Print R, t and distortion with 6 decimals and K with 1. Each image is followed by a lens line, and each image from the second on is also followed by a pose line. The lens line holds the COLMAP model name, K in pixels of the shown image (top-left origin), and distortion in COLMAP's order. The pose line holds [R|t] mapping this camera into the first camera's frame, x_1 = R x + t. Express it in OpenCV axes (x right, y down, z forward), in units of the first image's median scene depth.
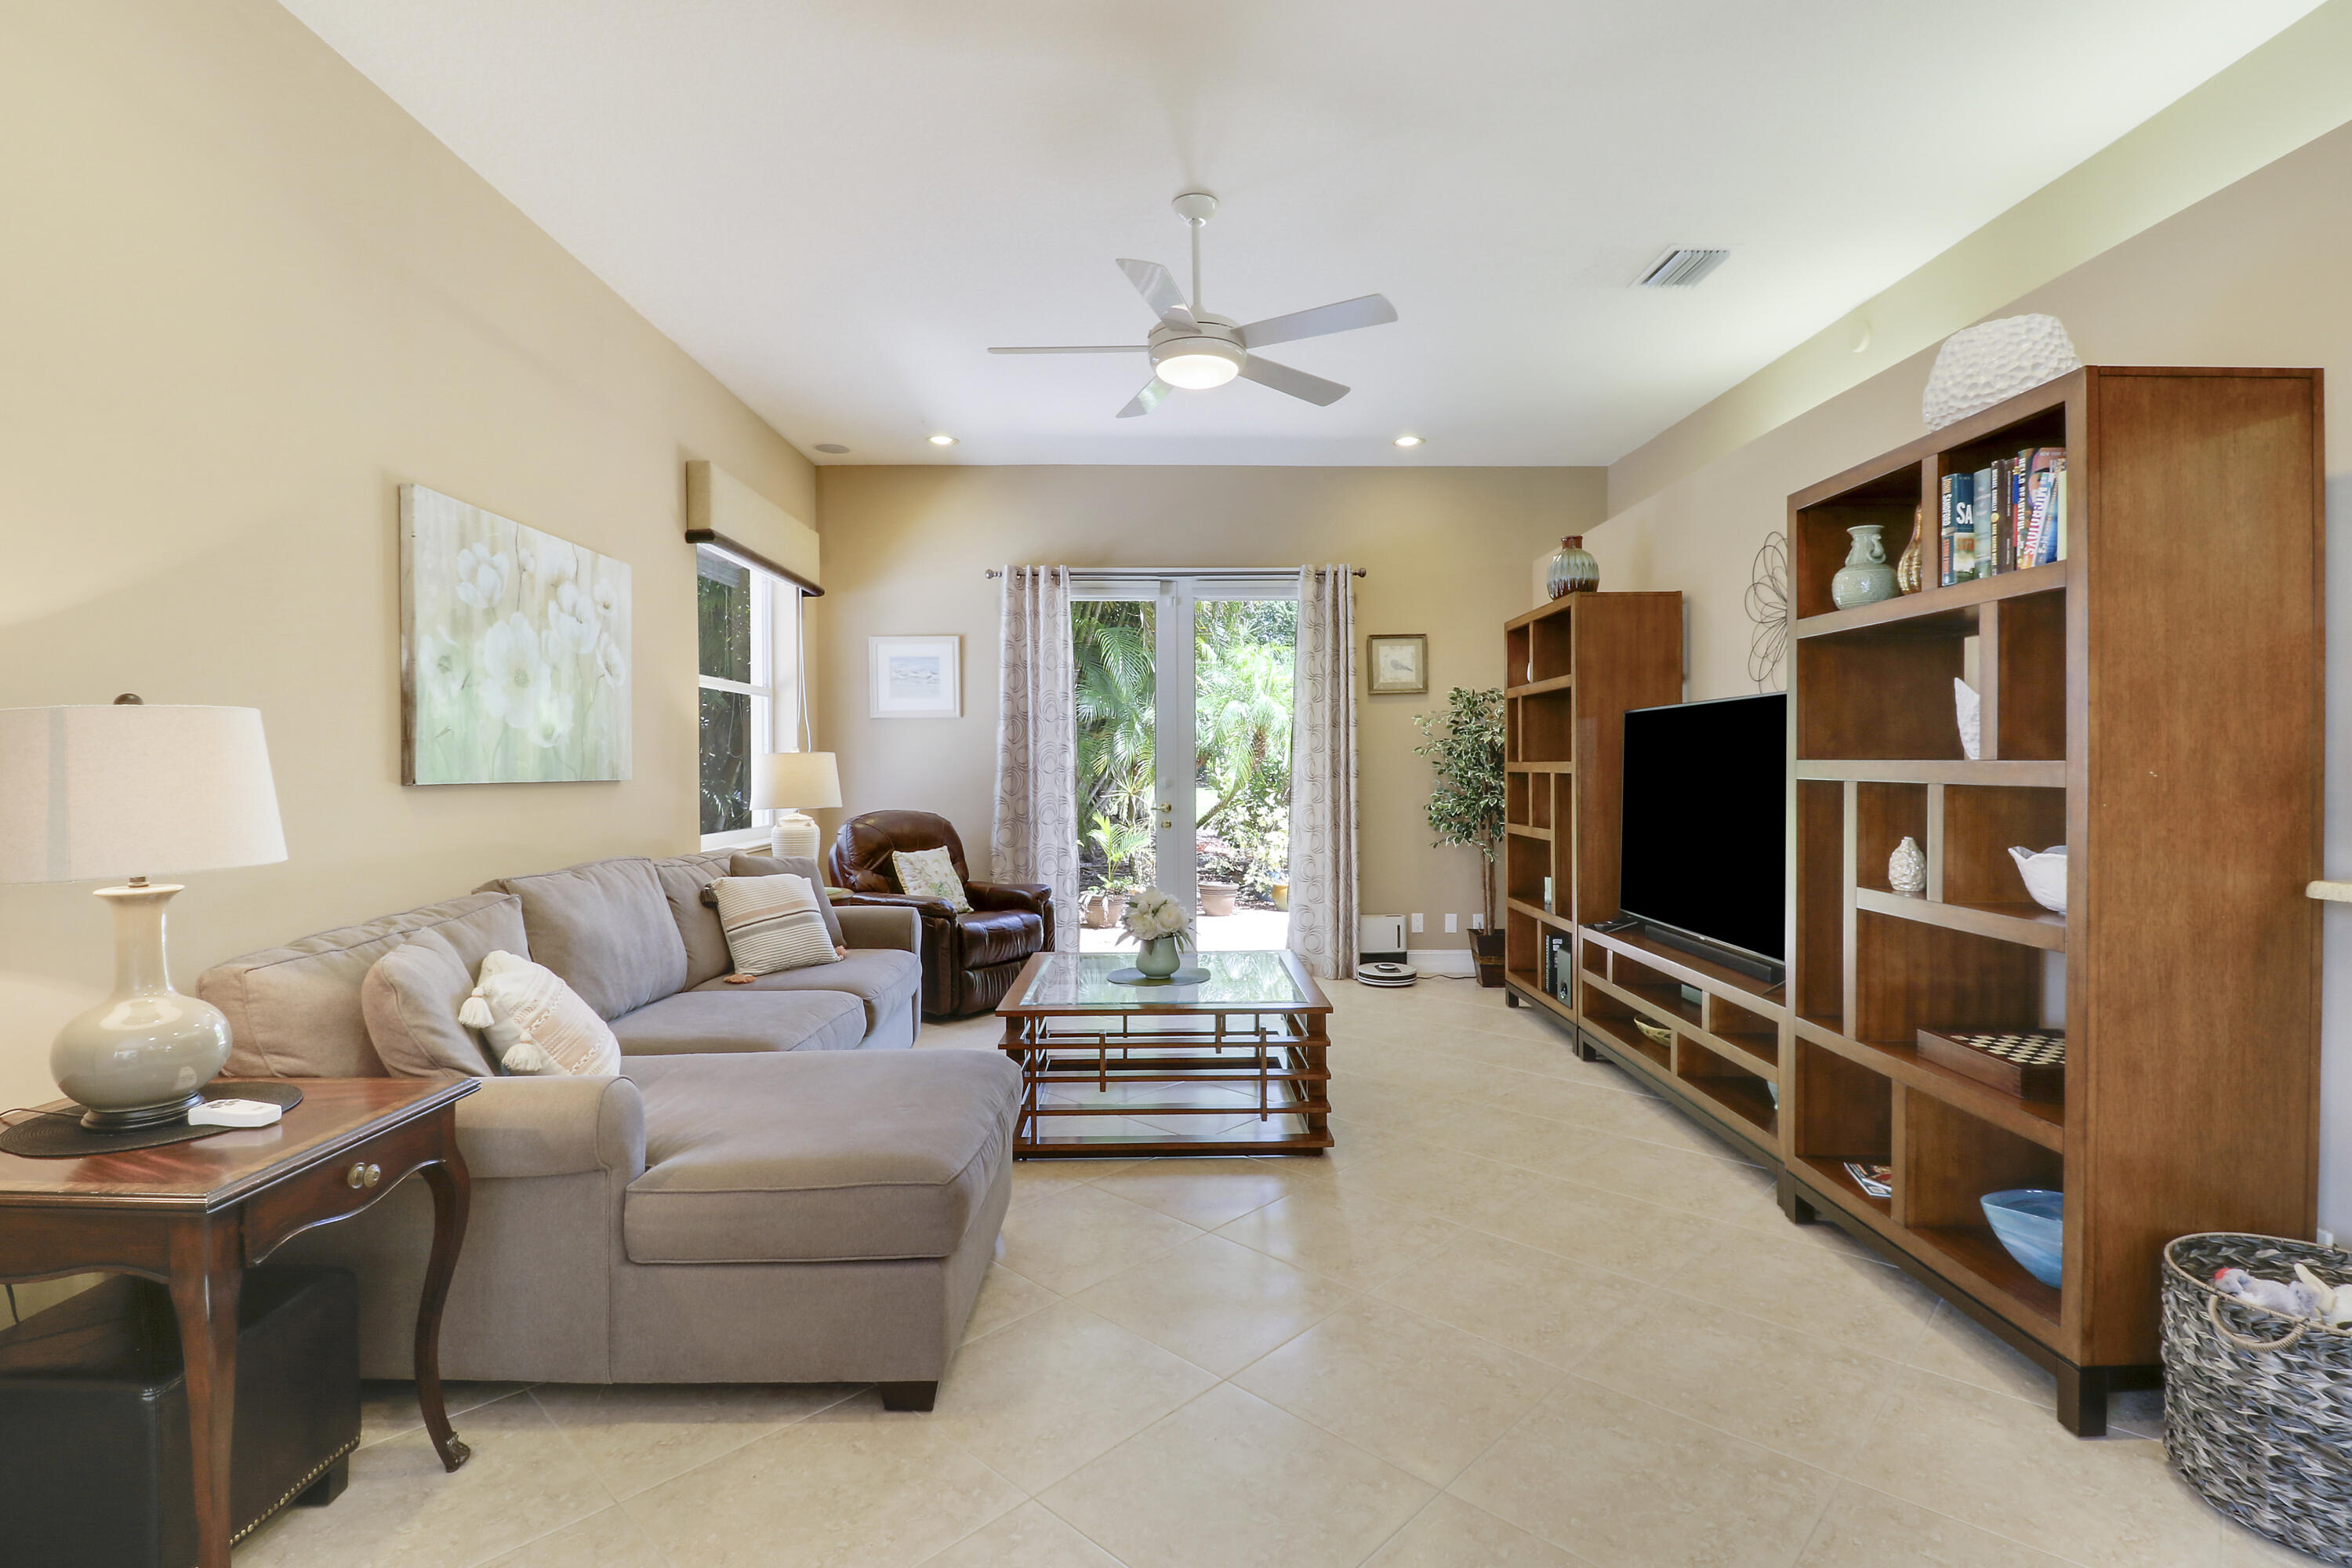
lens RADIAL K [[1113.8, 0, 1185.5], [0, 1113.8, 775.6], [0, 0, 1]] dist [0.000367, -0.010906]
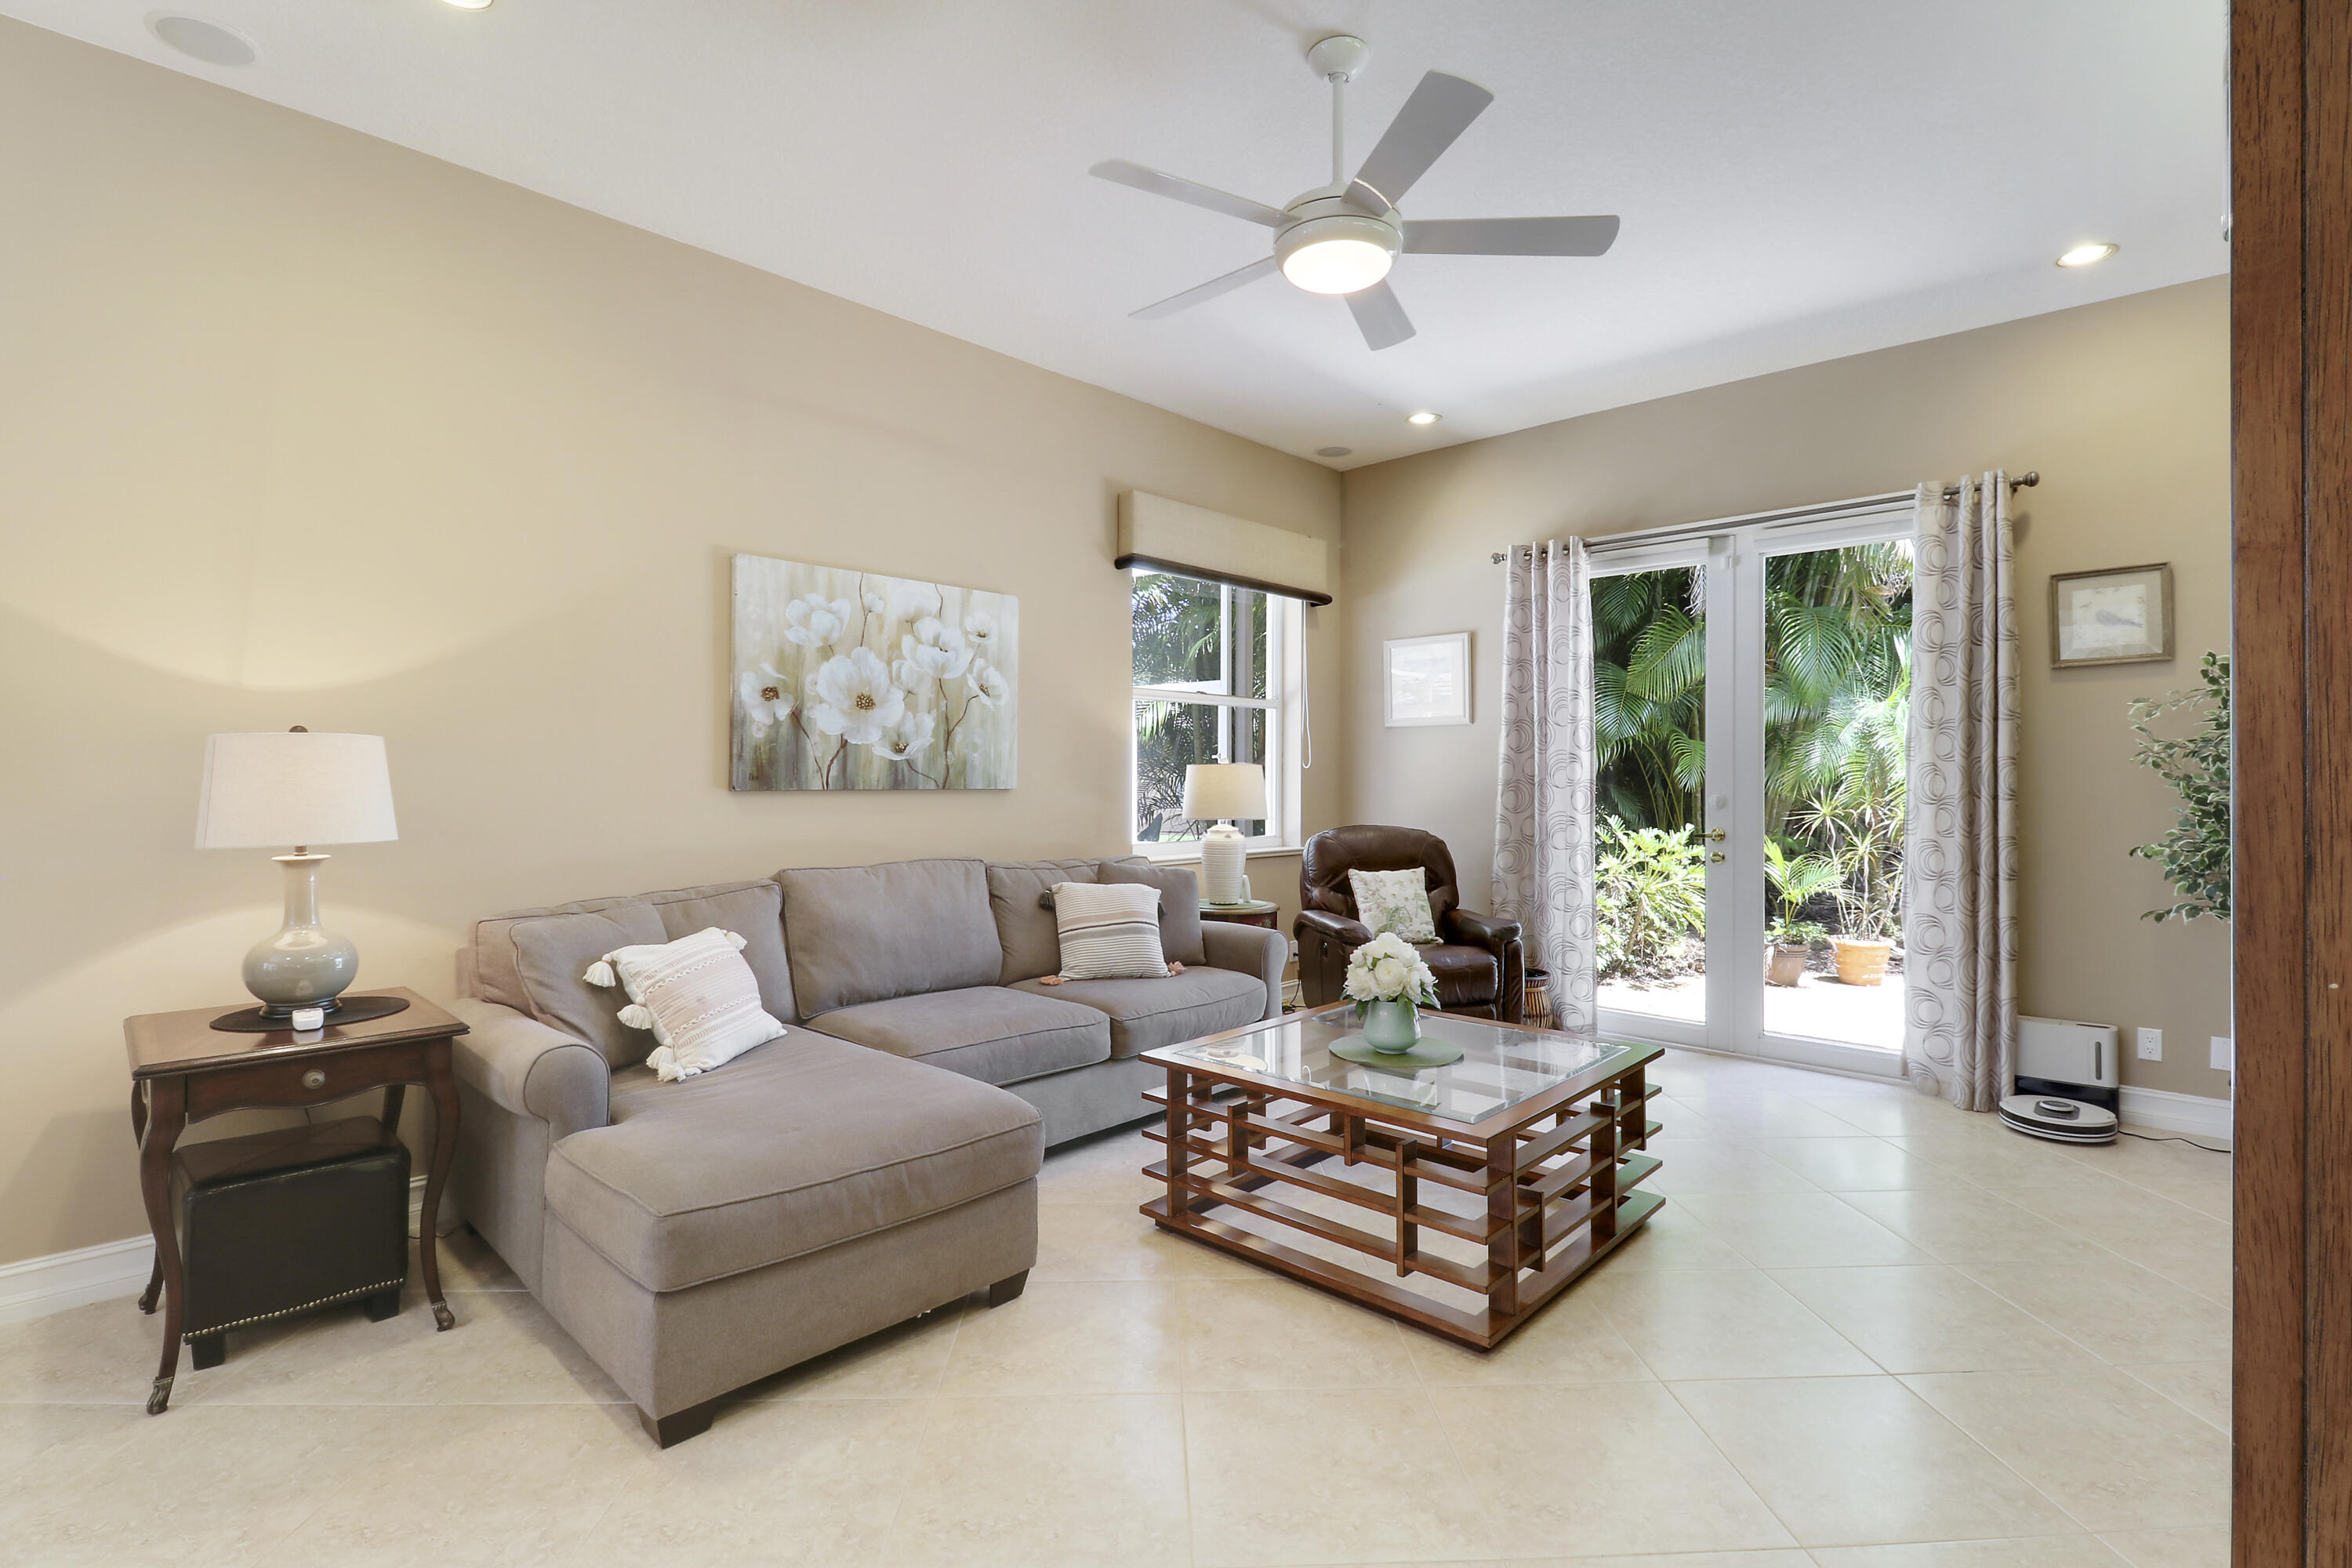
lens RADIAL K [[1113.8, 0, 1169.6], [0, 1113.8, 761.4], [0, 0, 1]] dist [0.000367, -0.010906]
pose [[0.713376, -0.005140, -0.700762, 0.400197], [-0.011273, 0.999760, -0.018809, -0.004424], [0.700690, 0.021318, 0.713147, 0.322414]]
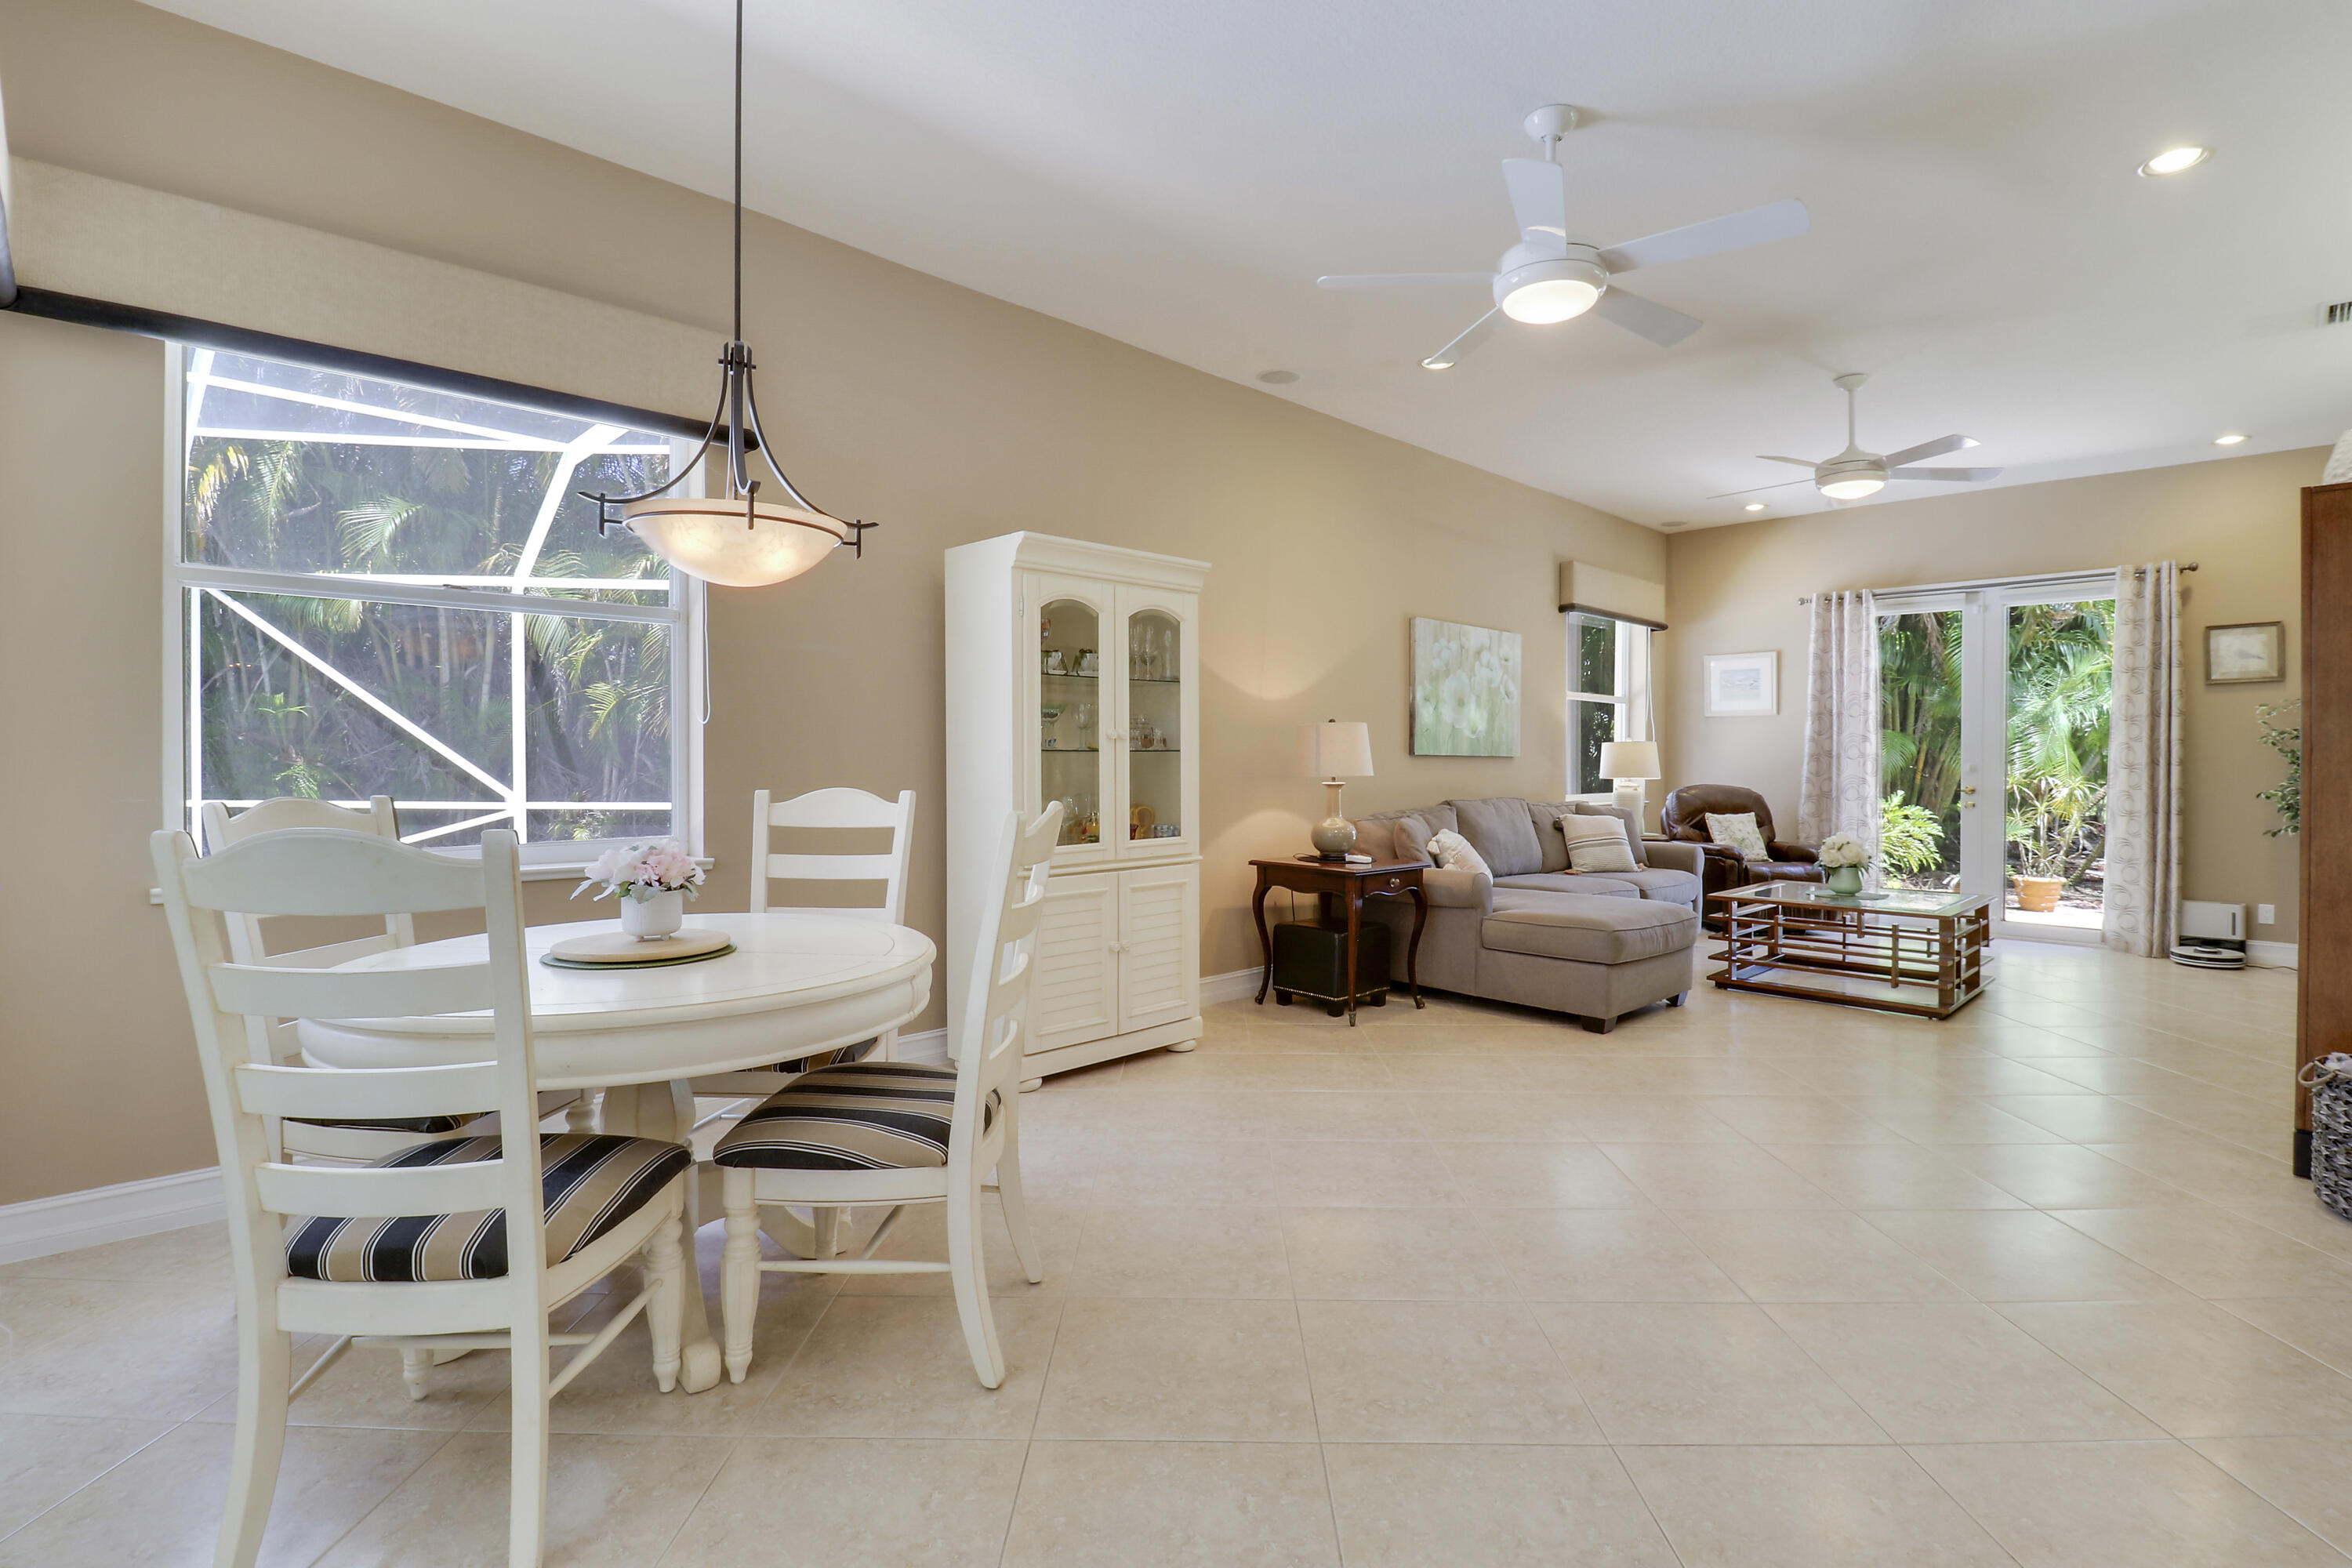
lens RADIAL K [[1113.8, 0, 1169.2], [0, 1113.8, 753.7], [0, 0, 1]] dist [0.000367, -0.010906]
pose [[0.674355, 0.006011, -0.738383, 0.437208], [-0.017393, 0.999819, -0.007745, 0.023389], [0.738203, 0.018066, 0.674337, -0.608157]]
